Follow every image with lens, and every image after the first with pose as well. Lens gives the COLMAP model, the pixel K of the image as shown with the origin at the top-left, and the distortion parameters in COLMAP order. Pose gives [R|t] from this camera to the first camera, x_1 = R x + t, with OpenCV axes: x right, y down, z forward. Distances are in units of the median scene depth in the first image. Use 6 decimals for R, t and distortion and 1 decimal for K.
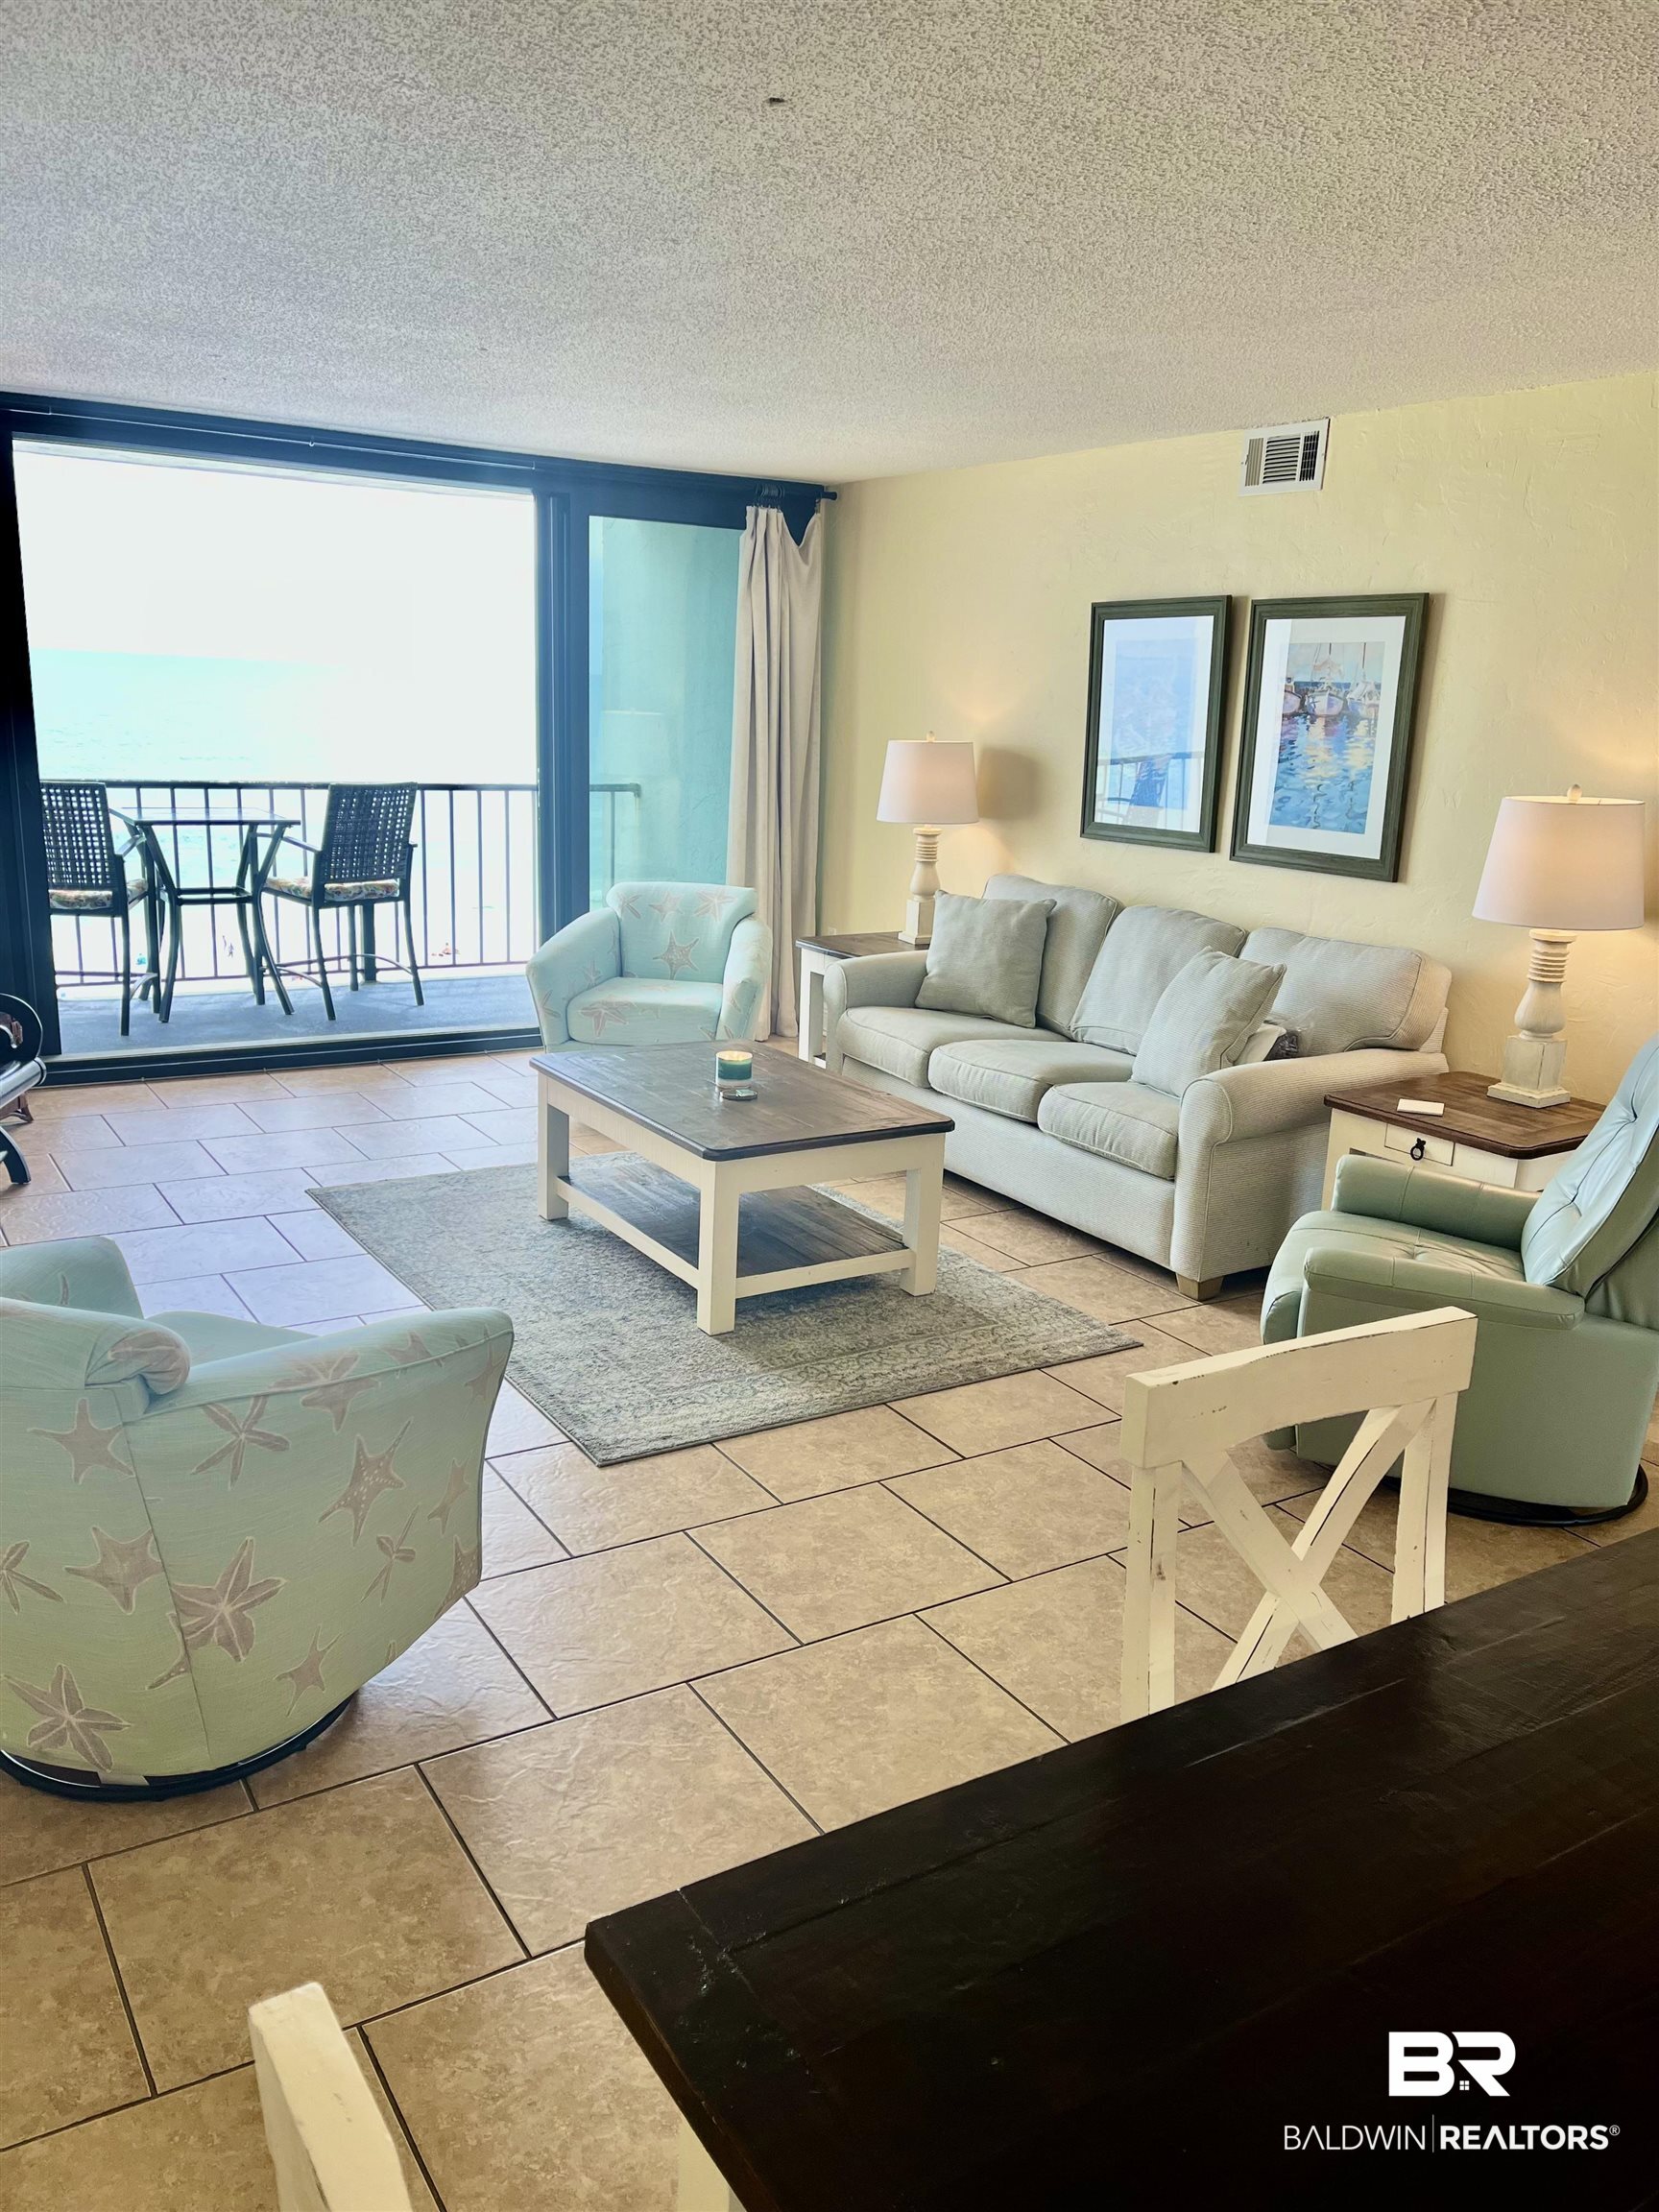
lens RADIAL K [[1684.4, 0, 823.1], [0, 1684.4, 1108.8], [0, 0, 1]] dist [0.059329, -0.065769]
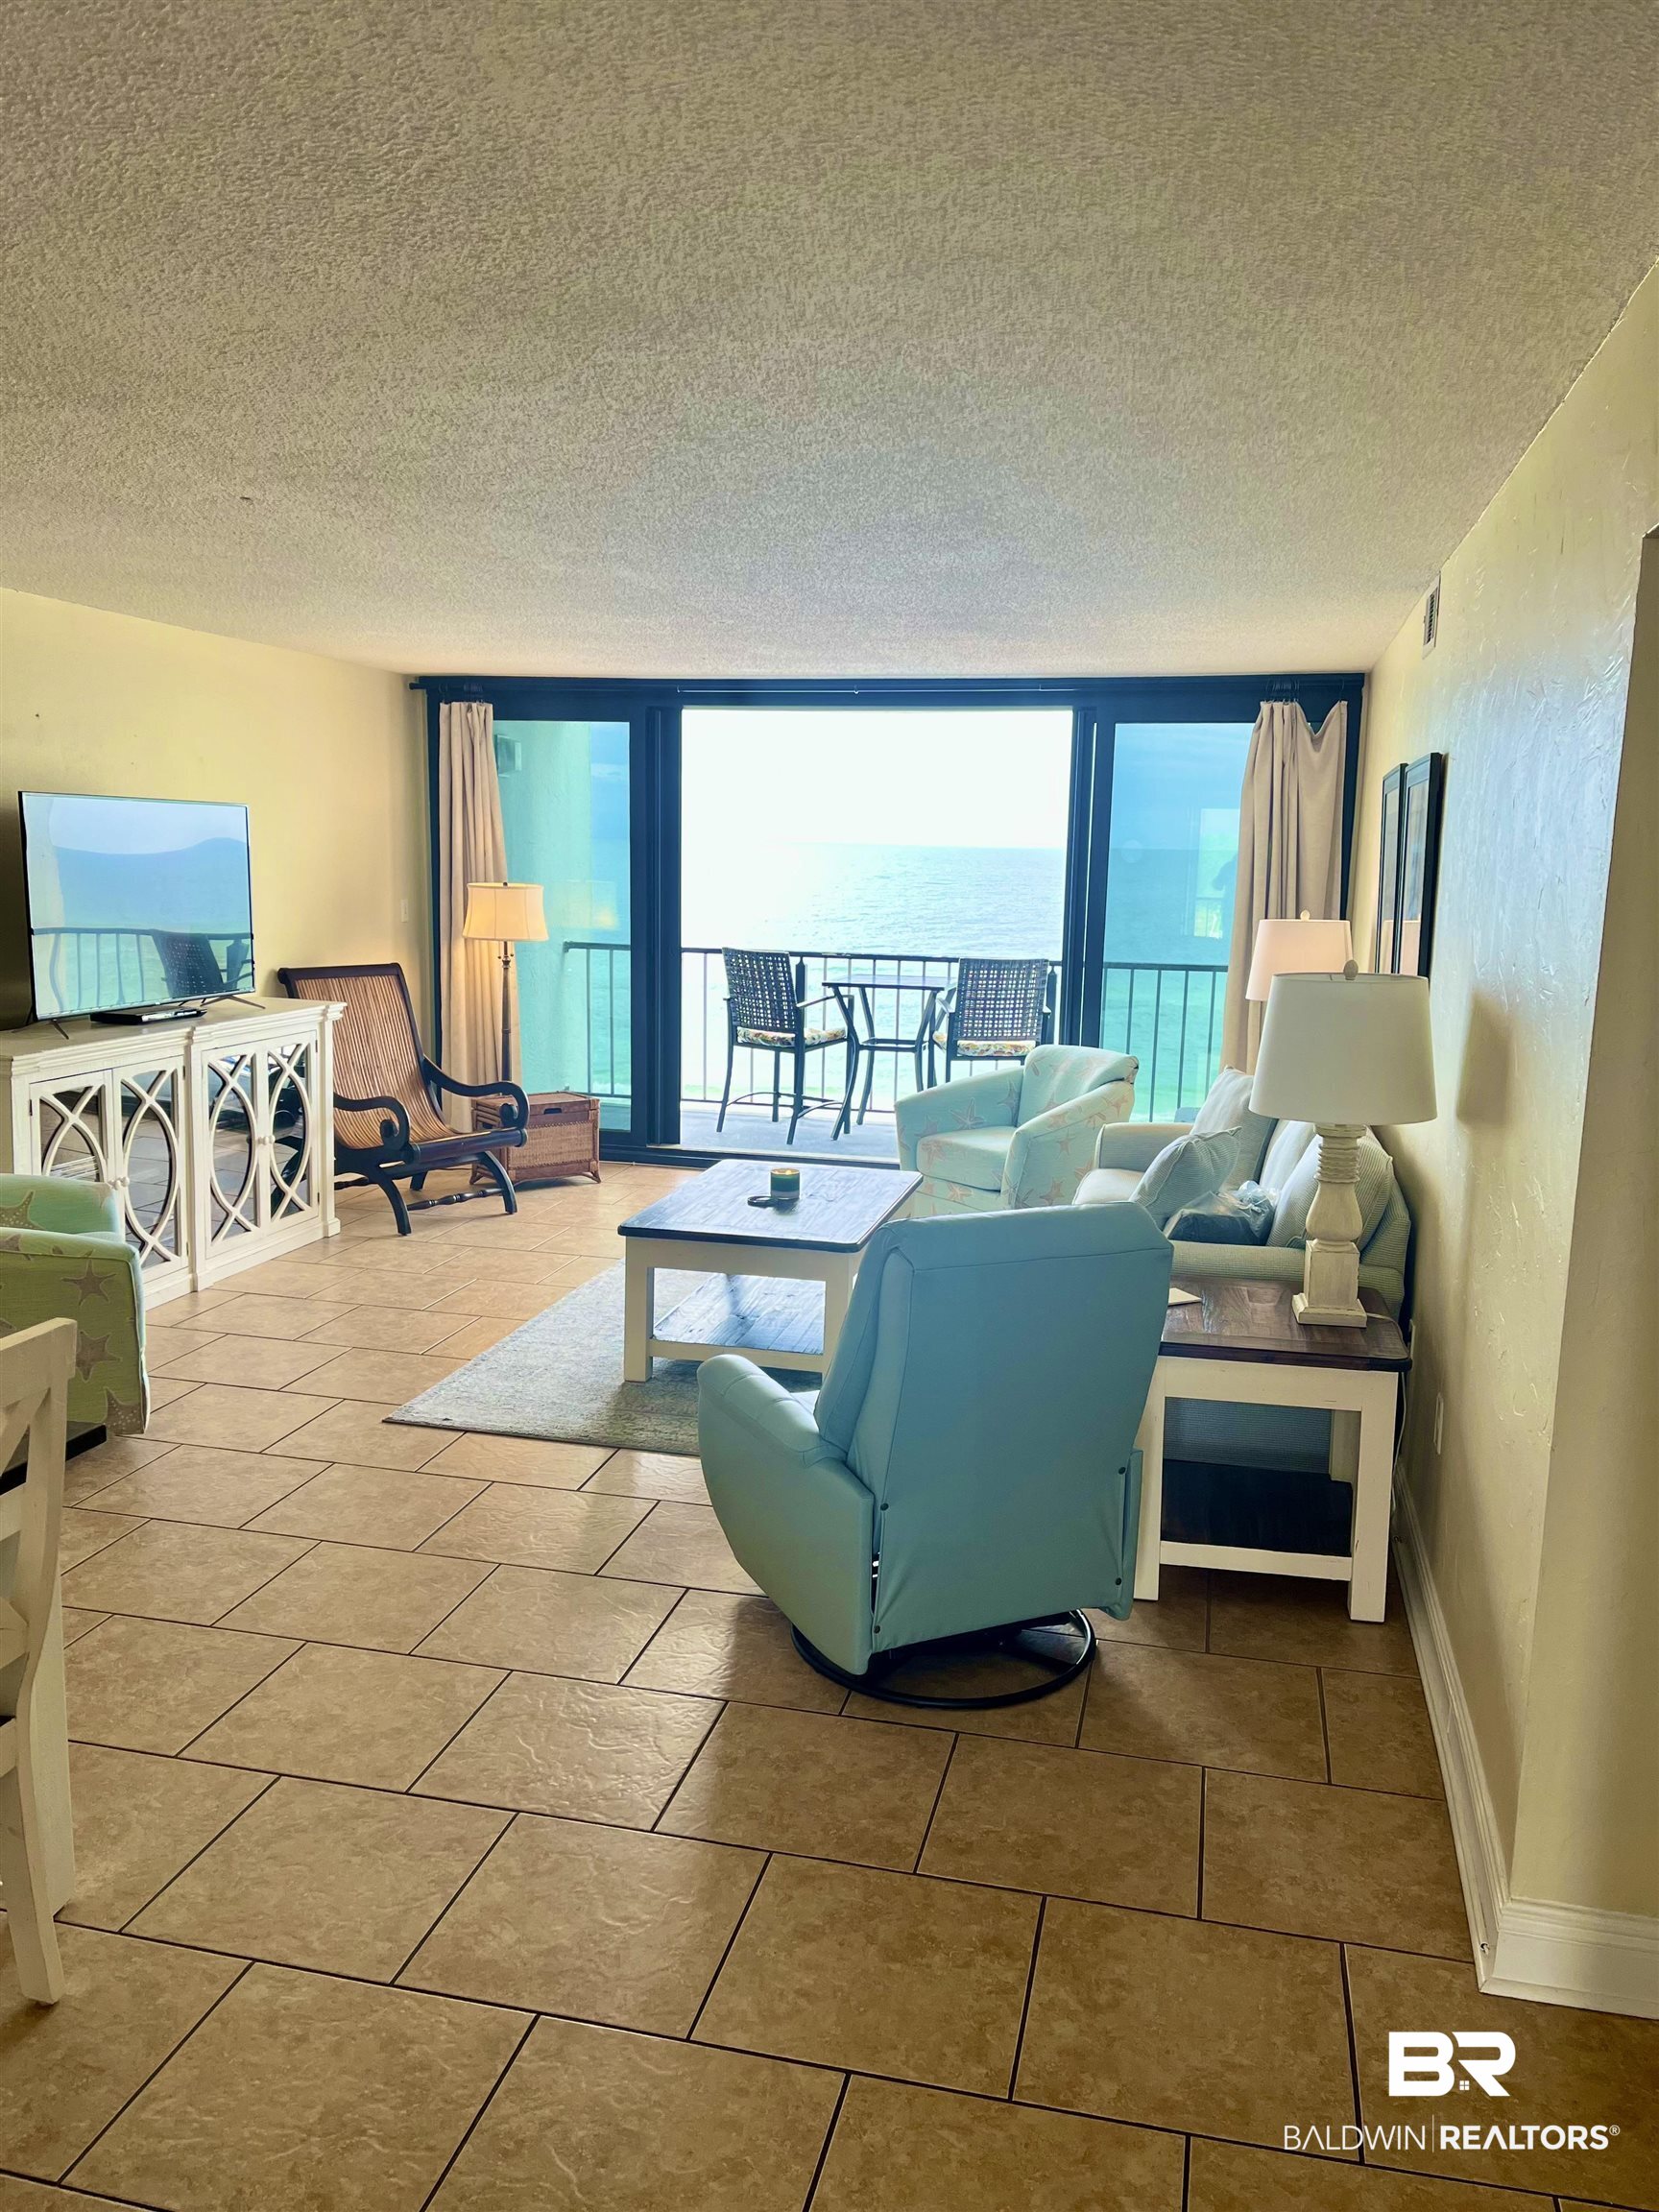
lens RADIAL K [[1684.4, 0, 843.0], [0, 1684.4, 1106.9], [0, 0, 1]] dist [0.059329, -0.065769]
pose [[0.687428, 0.082258, -0.721579, 0.548154], [-0.164449, 0.985389, -0.044334, -0.020975], [0.707389, 0.149139, 0.690911, 0.133768]]
